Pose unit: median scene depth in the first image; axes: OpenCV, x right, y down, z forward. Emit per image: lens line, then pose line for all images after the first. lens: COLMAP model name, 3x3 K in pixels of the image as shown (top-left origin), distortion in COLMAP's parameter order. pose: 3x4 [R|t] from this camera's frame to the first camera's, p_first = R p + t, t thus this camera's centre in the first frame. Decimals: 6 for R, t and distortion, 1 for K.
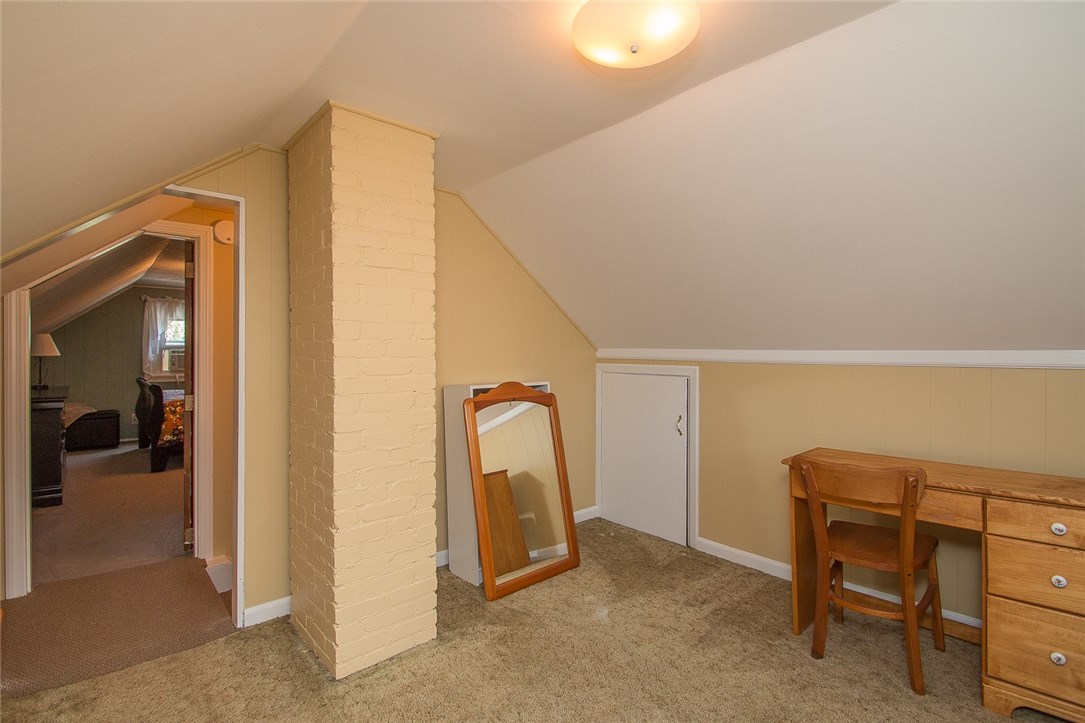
lens RADIAL K [[515.4, 0, 545.8], [0, 515.4, 351.1], [0, 0, 1]] dist [-0.024918, -0.001536]
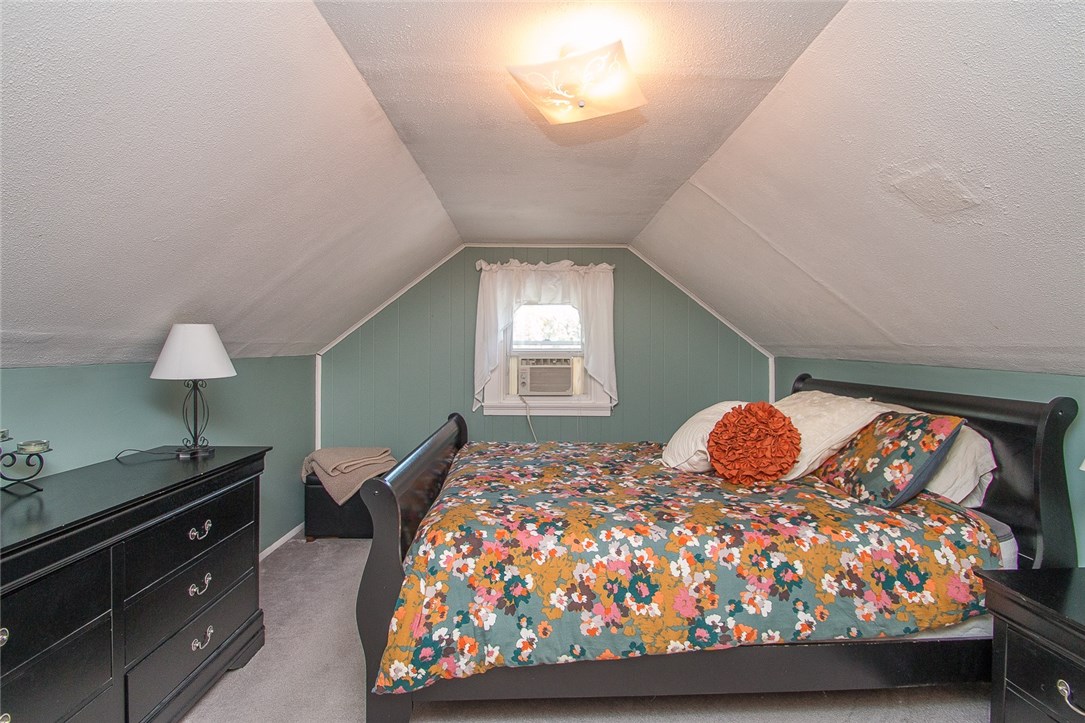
lens RADIAL K [[515.4, 0, 544.0], [0, 515.4, 357.3], [0, 0, 1]] dist [-0.024918, -0.001536]
pose [[0.756640, 0.008617, -0.653775, -0.361002], [-0.002113, 0.999940, 0.010735, -0.008973], [0.653829, -0.006741, 0.756613, 0.610997]]
